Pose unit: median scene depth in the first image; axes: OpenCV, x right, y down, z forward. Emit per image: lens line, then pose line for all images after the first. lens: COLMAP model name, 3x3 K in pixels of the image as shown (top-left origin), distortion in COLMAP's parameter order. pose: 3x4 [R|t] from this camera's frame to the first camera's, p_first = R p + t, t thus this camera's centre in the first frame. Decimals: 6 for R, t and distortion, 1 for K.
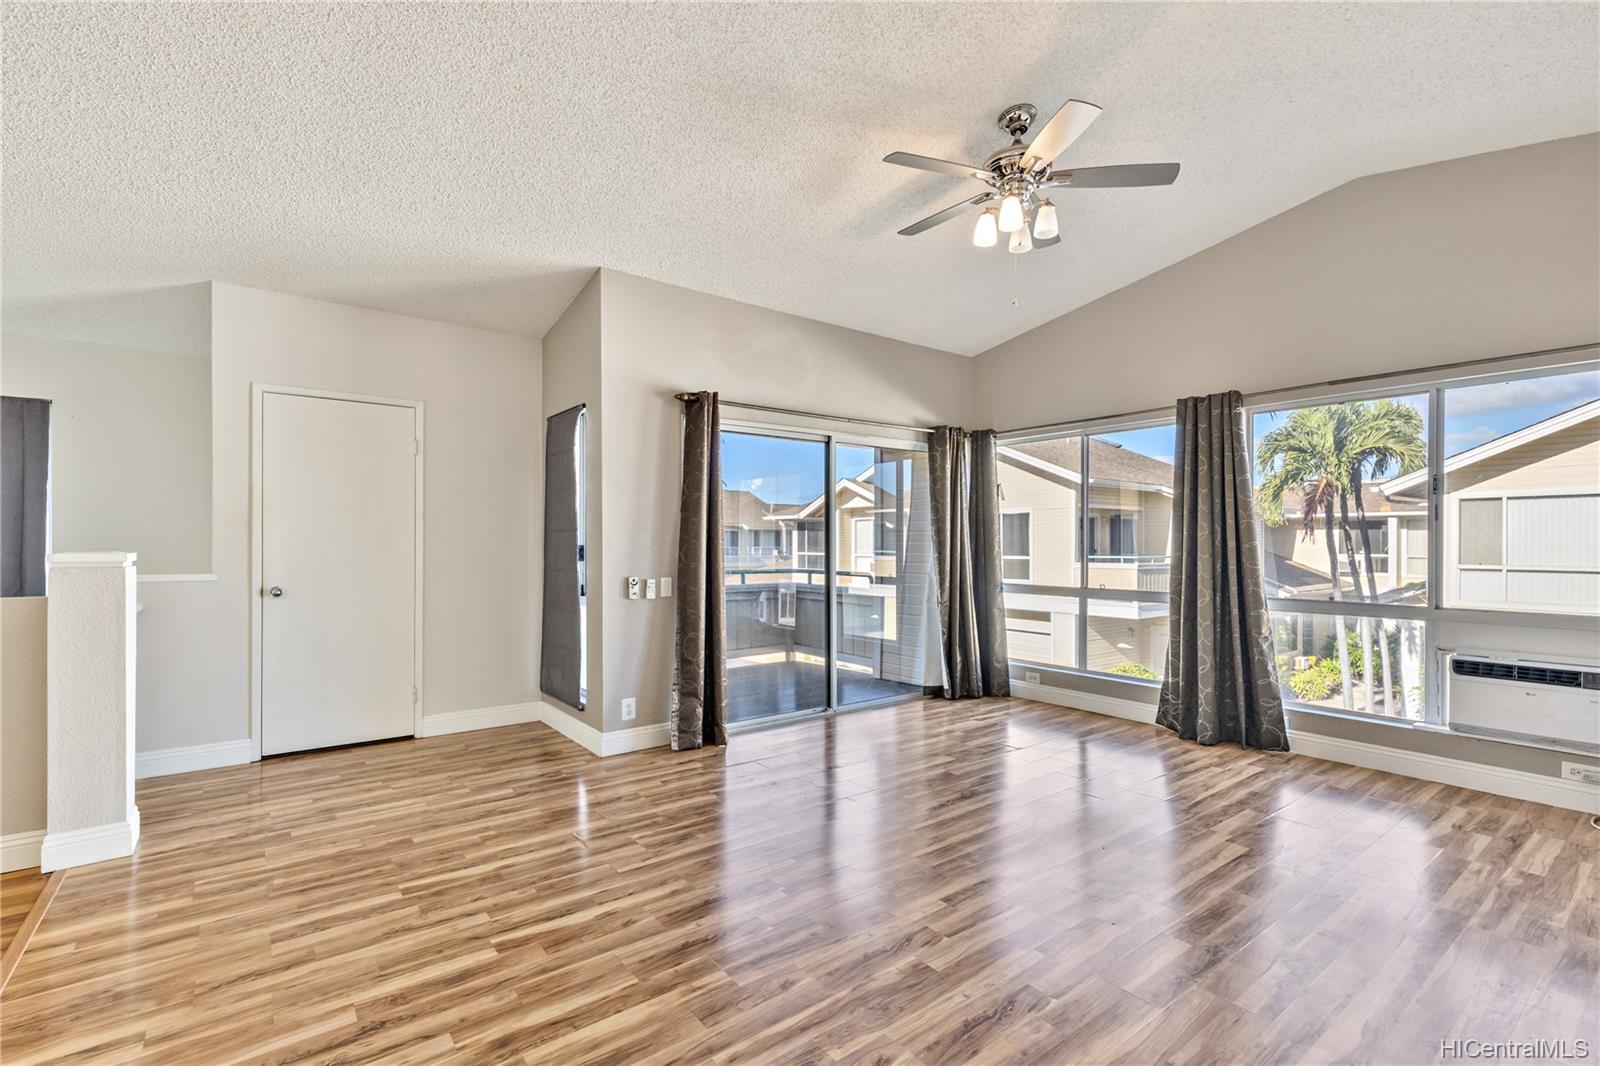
lens RADIAL K [[717.0, 0, 808.4], [0, 717.0, 546.8], [0, 0, 1]] dist [-0.001918, -0.000188]
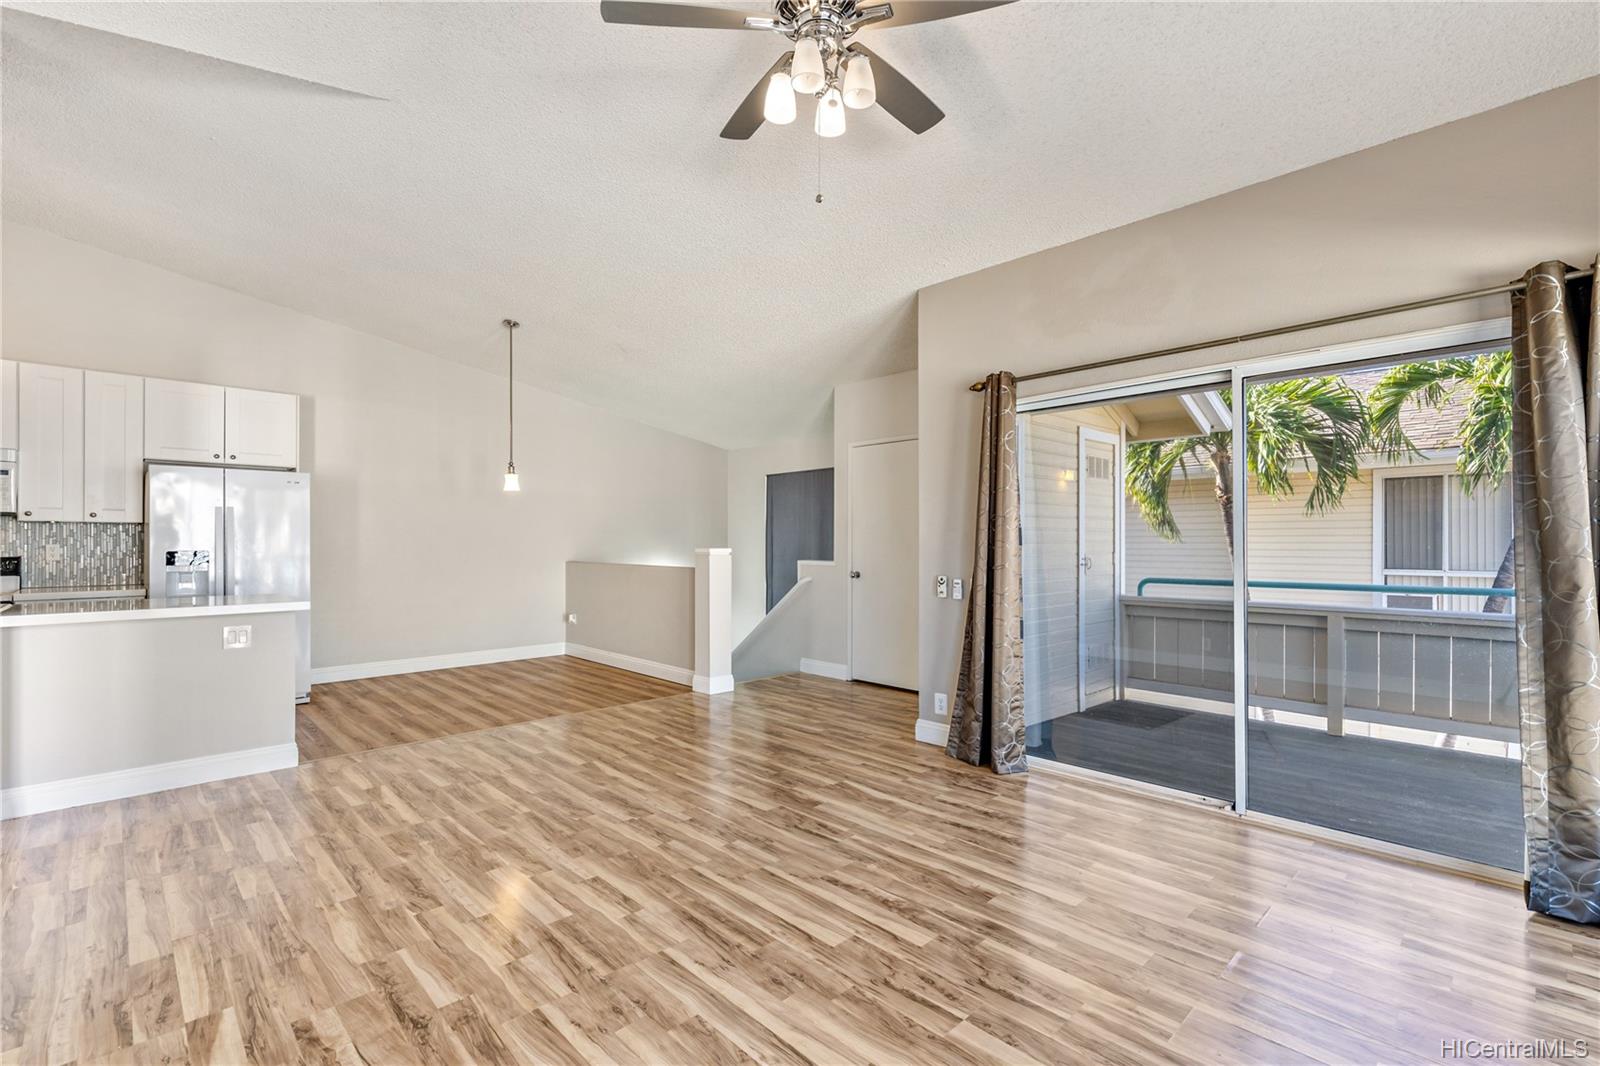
lens RADIAL K [[717.0, 0, 827.4], [0, 717.0, 540.0], [0, 0, 1]] dist [-0.001918, -0.000188]
pose [[0.123367, -0.006043, -0.992343, 0.741367], [-0.003975, 0.999970, -0.006583, -0.002250], [0.992353, 0.004756, 0.123339, 0.696106]]
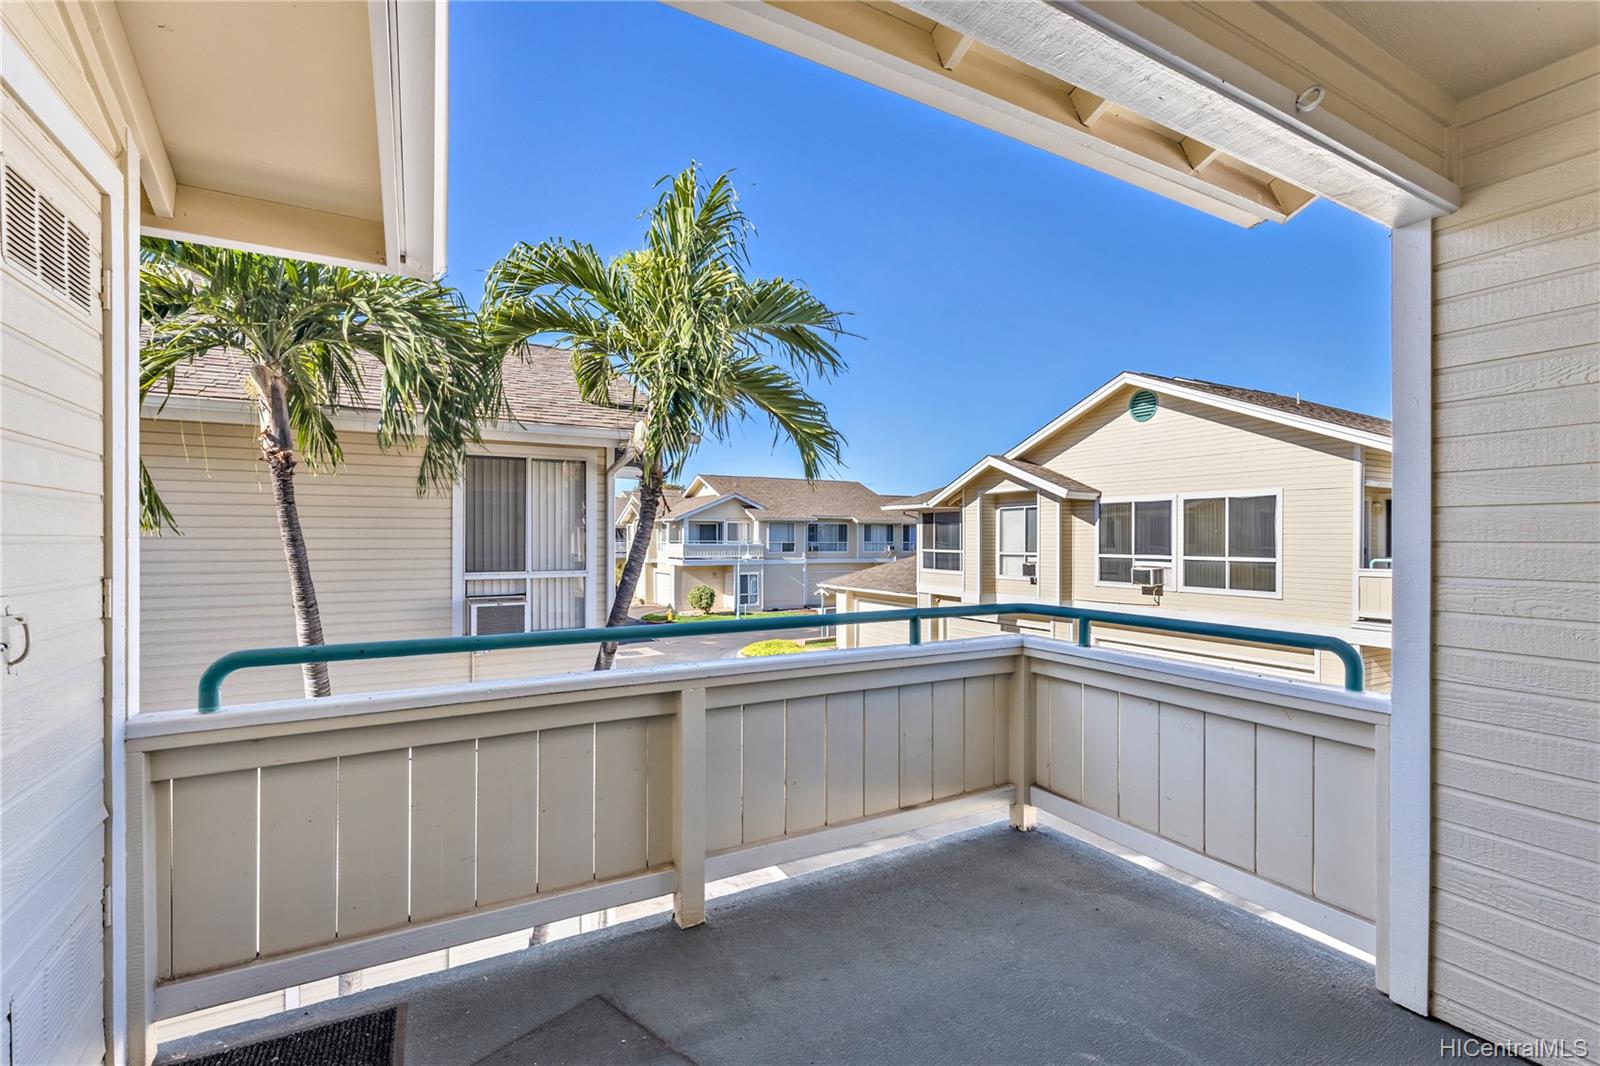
lens RADIAL K [[717.0, 0, 799.4], [0, 717.0, 536.5], [0, 0, 1]] dist [-0.001918, -0.000188]
pose [[0.987329, 0.000488, -0.158686, -0.168905], [-0.001636, 0.999973, -0.007108, -0.009431], [0.158679, 0.007278, 0.987303, 1.108982]]
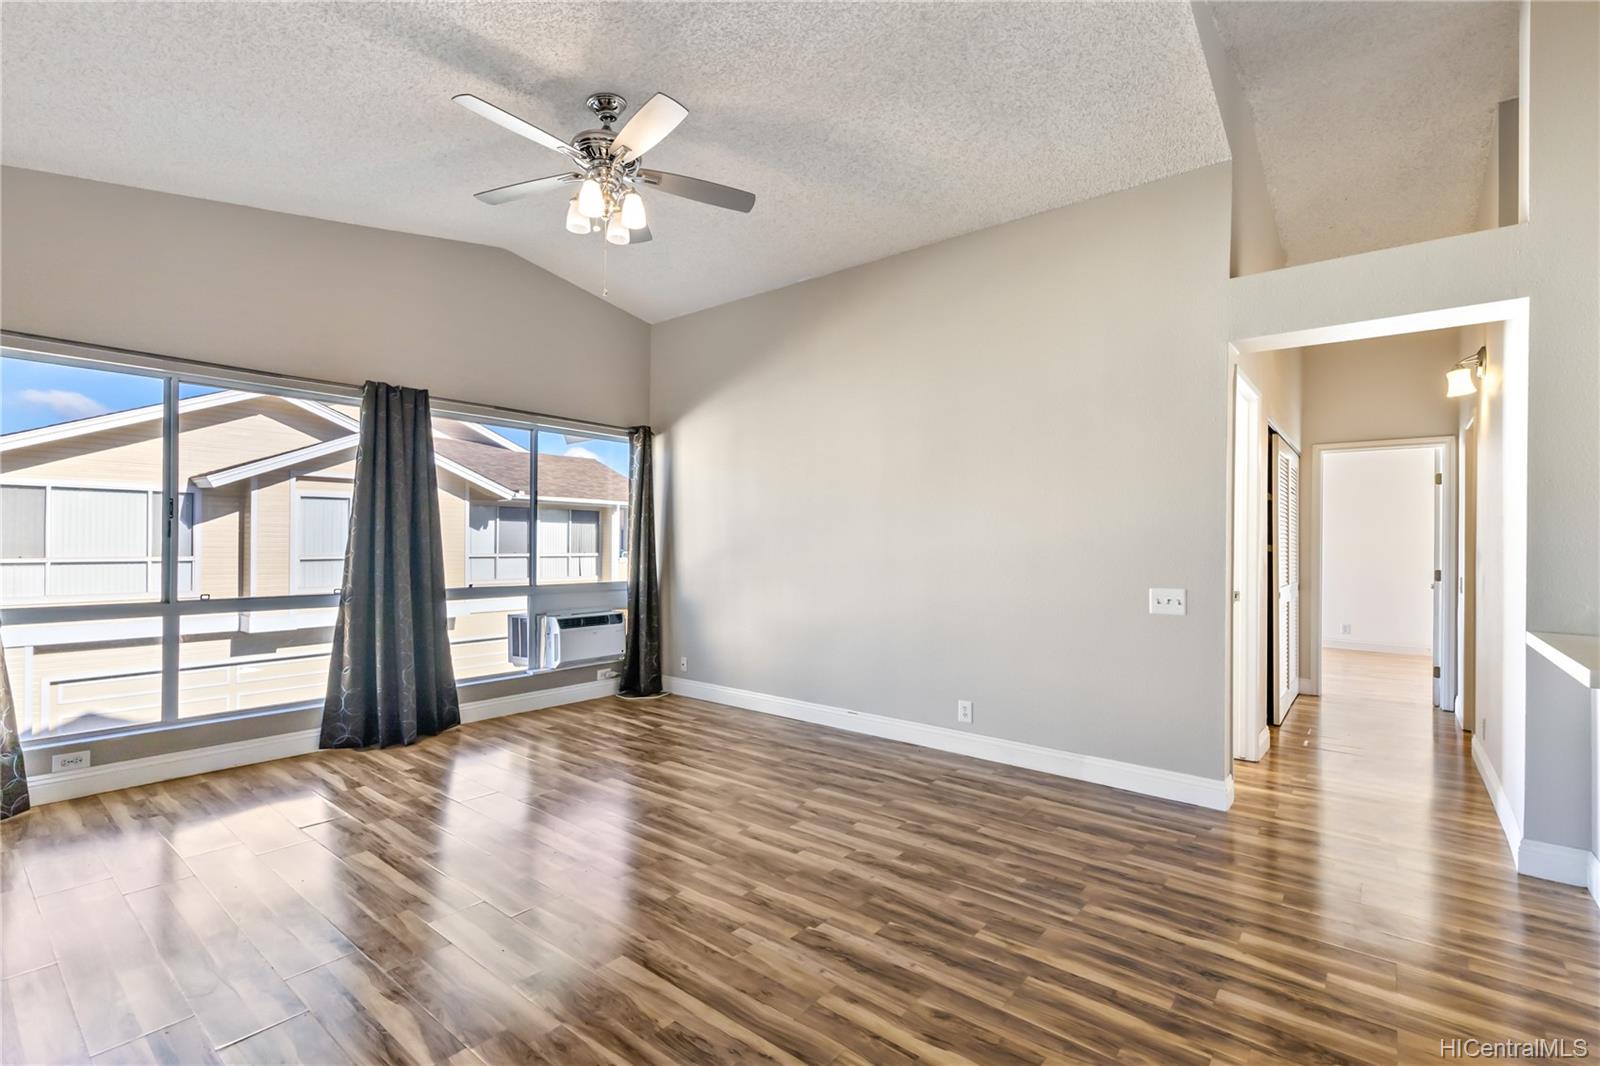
lens RADIAL K [[717.0, 0, 801.6], [0, 717.0, 536.6], [0, 0, 1]] dist [-0.001918, -0.000188]
pose [[-0.212193, 0.002763, 0.977224, -0.539978], [-0.001772, 0.999993, -0.003212, -0.005506], [-0.977226, -0.002414, -0.212186, 0.711857]]
